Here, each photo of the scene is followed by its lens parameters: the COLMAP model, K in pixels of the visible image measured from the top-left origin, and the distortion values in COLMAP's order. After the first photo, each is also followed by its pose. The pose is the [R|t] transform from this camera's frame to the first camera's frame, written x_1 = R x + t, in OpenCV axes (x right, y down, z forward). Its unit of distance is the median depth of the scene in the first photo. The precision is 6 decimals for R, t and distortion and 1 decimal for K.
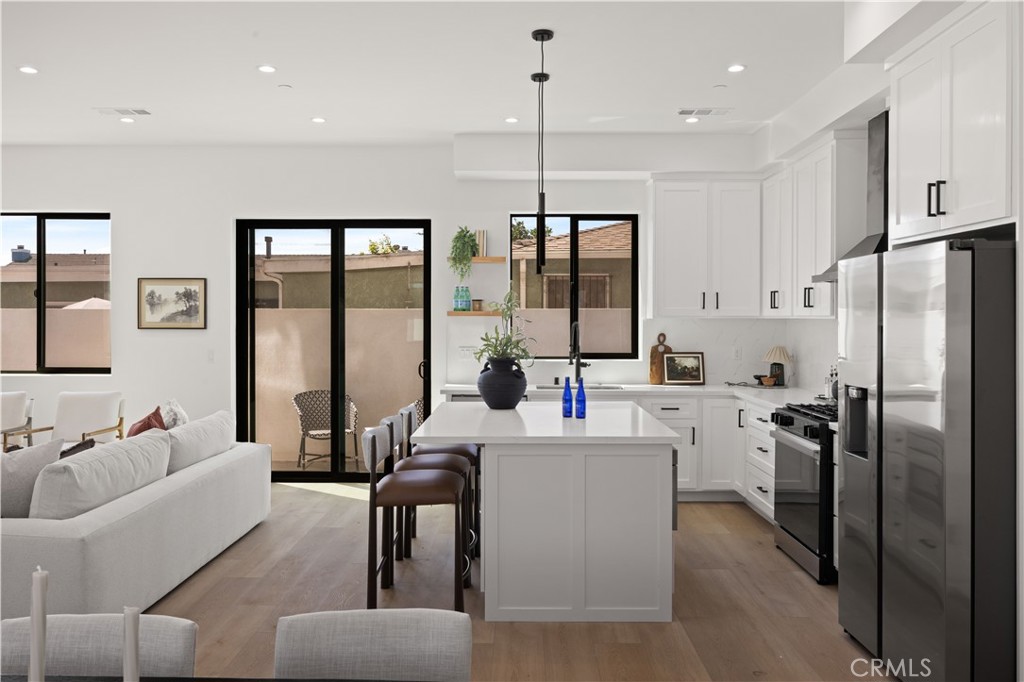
lens RADIAL K [[790.8, 0, 516.3], [0, 790.8, 323.2], [0, 0, 1]] dist [0.001009, 0.002431]
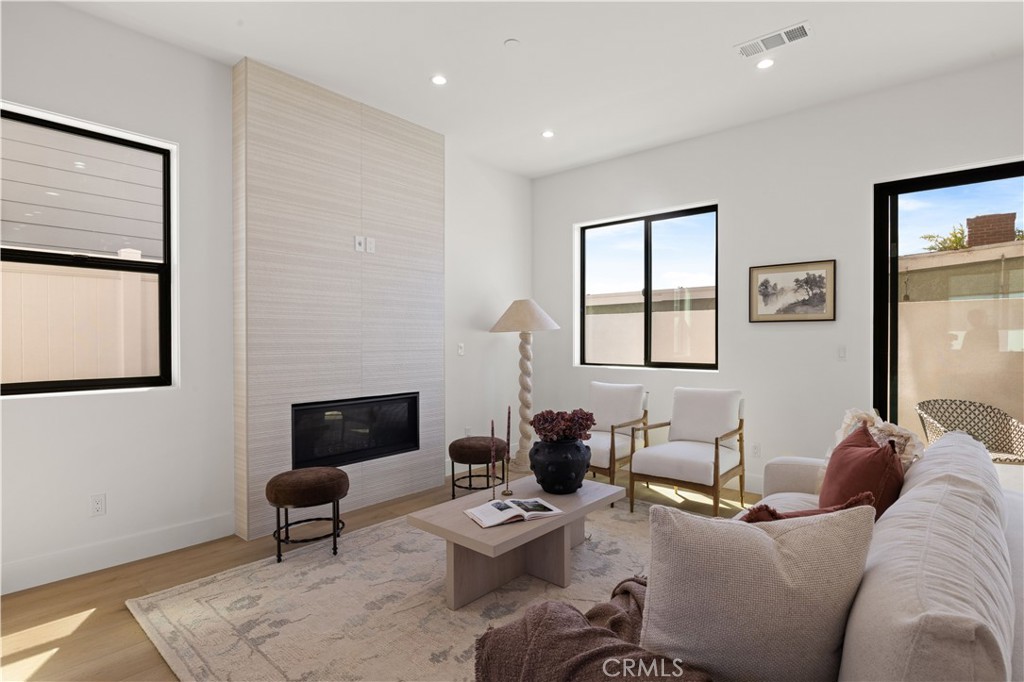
lens RADIAL K [[527.5, 0, 515.0], [0, 527.5, 342.4], [0, 0, 1]] dist [-0.002697, -0.000796]
pose [[0.769828, 0.001587, -0.638250, -0.297237], [0.000477, 0.999995, 0.003061, 0.028361], [0.638252, -0.002661, 0.769823, 0.355757]]
